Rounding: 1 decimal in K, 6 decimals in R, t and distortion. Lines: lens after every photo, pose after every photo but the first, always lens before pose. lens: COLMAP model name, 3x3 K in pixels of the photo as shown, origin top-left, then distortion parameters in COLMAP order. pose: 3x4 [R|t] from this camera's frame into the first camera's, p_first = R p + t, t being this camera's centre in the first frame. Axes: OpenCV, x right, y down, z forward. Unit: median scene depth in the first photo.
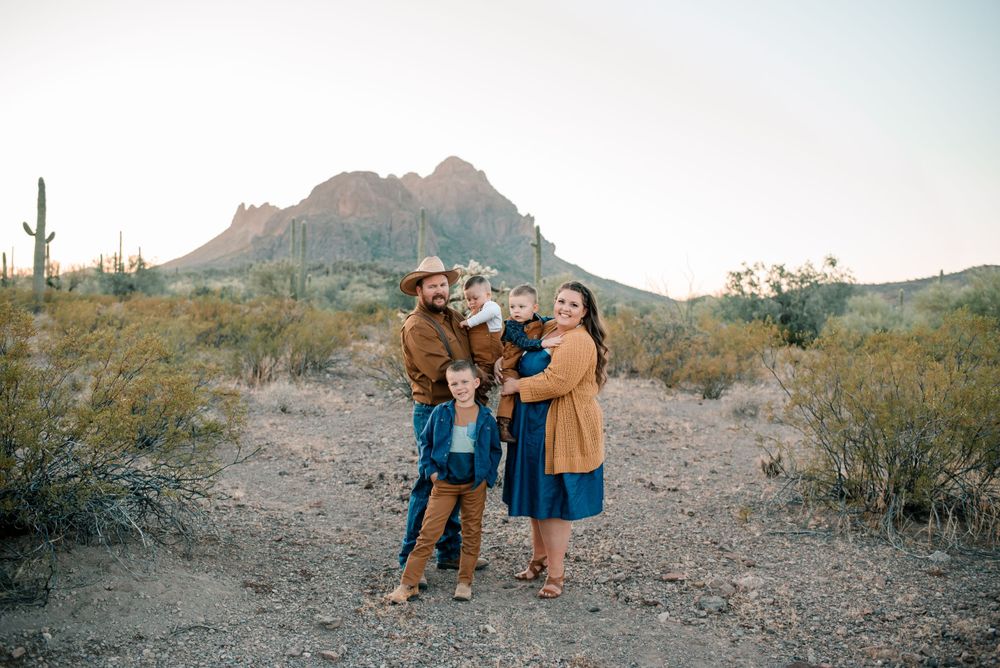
lens RADIAL K [[968.1, 0, 505.7], [0, 968.1, 335.5], [0, 0, 1]] dist [-0.104265, 0.111043]
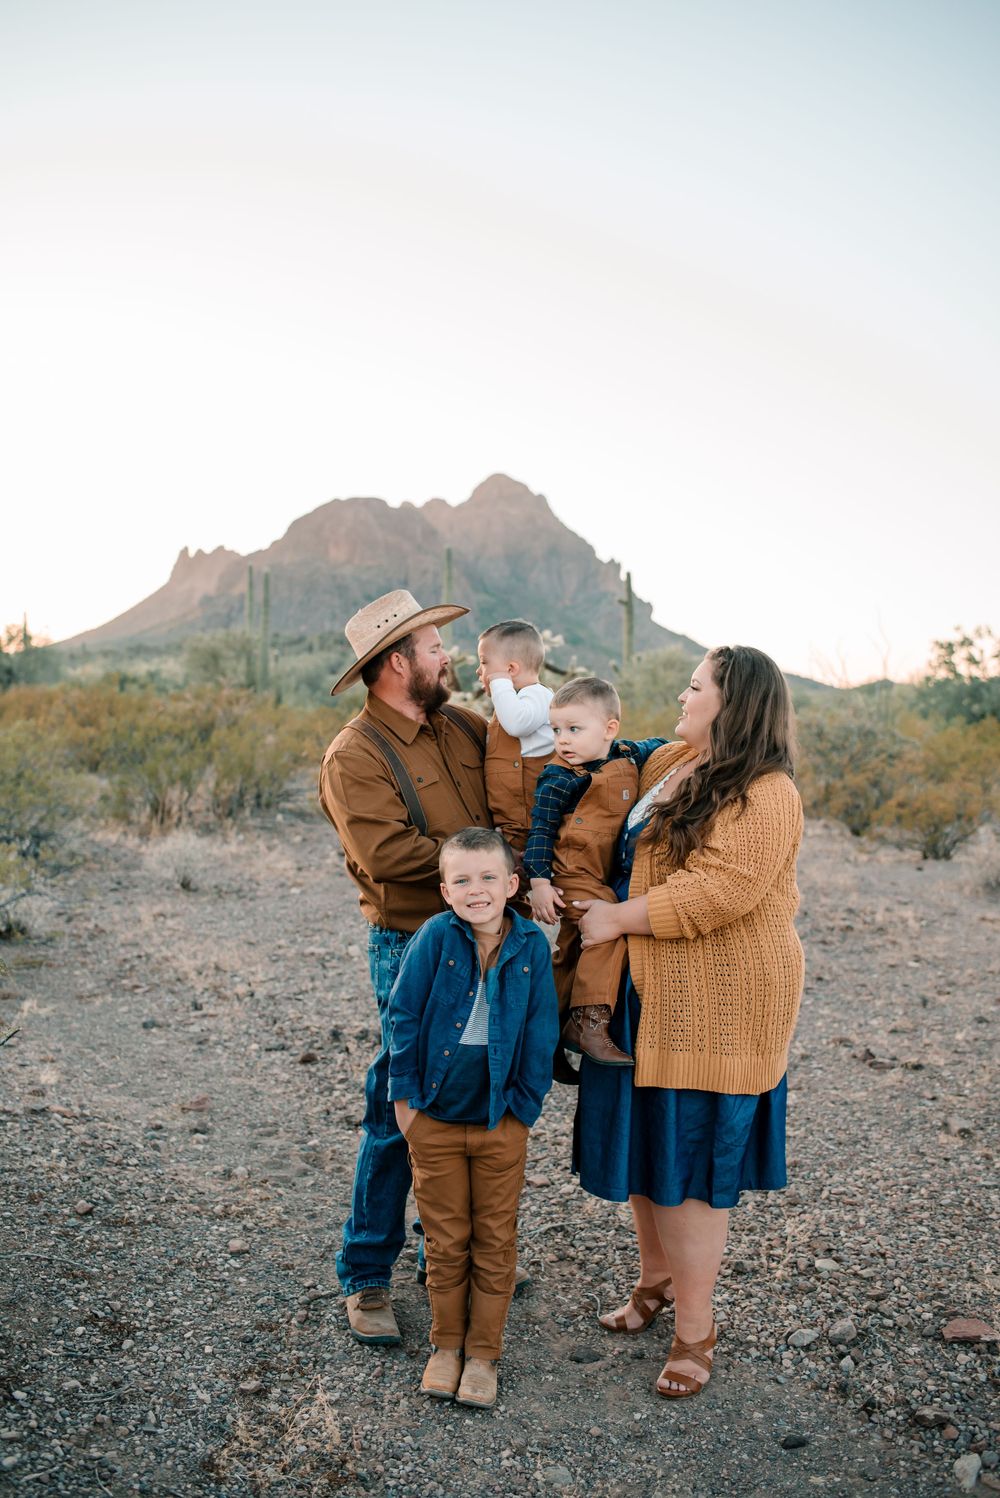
lens RADIAL K [[1450.3, 0, 509.3], [0, 1450.3, 757.6], [0, 0, 1]] dist [-0.104265, 0.111043]
pose [[0.998840, -0.003915, -0.047983, 0.000394], [0.004442, 0.999931, 0.010890, -0.006866], [0.047937, -0.011091, 0.998789, 0.182400]]
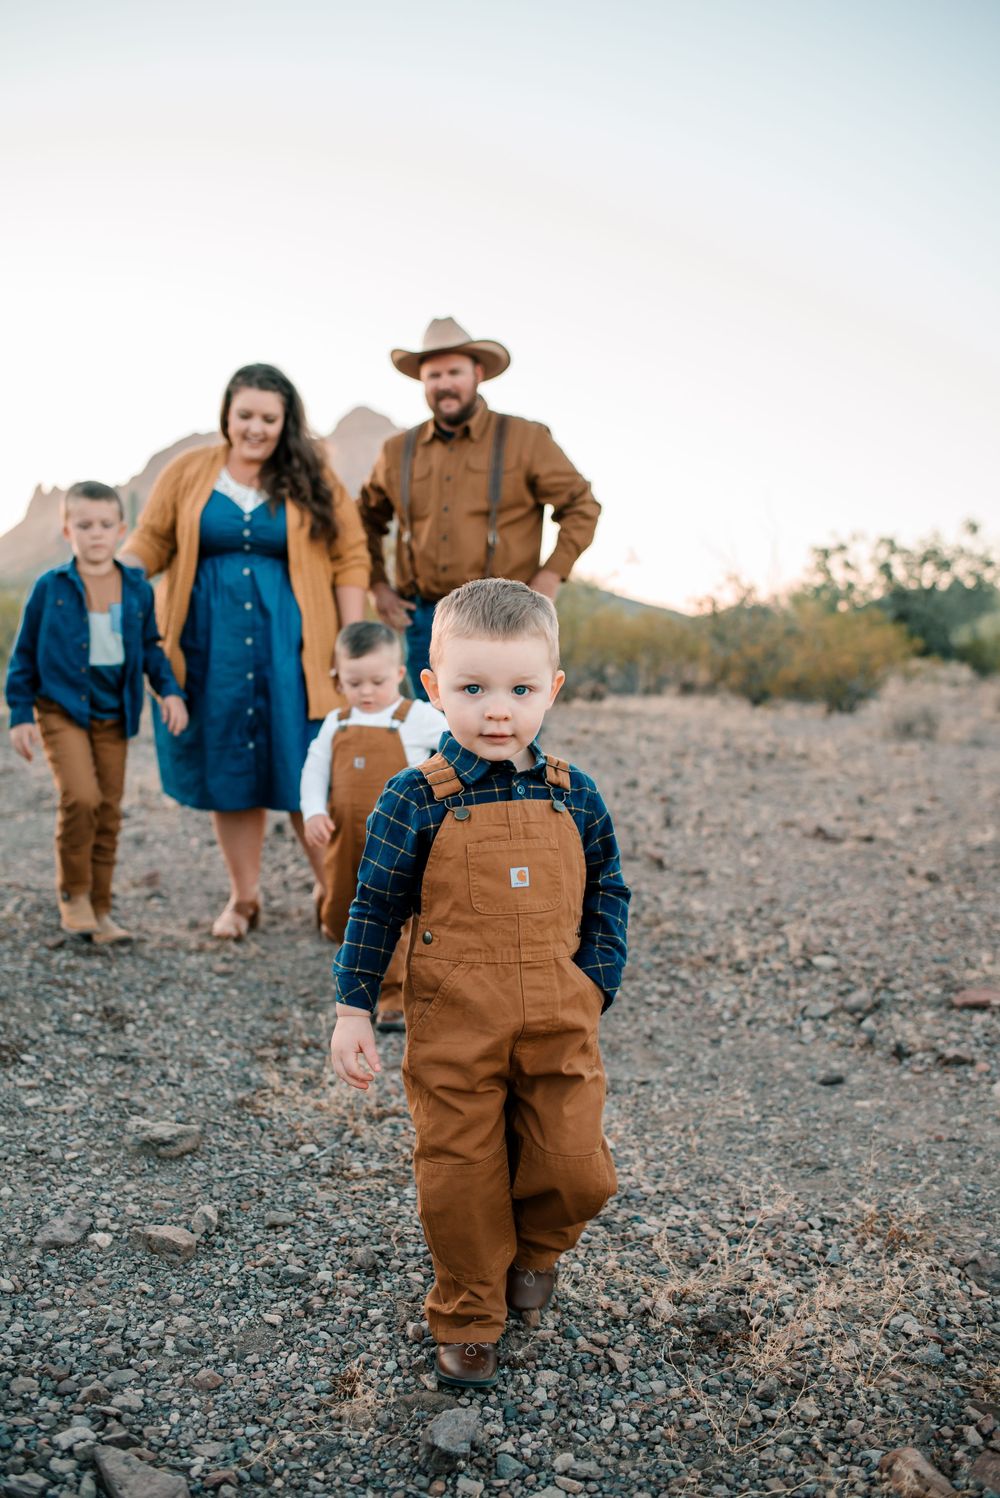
lens RADIAL K [[1455.0, 0, 511.0], [0, 1455.0, 753.1], [0, 0, 1]] dist [-0.104026, 0.106690]
pose [[0.998844, -0.021938, 0.042777, -0.030987], [0.019636, 0.998374, 0.053510, 0.052804], [-0.043882, -0.052608, 0.997651, 0.190168]]
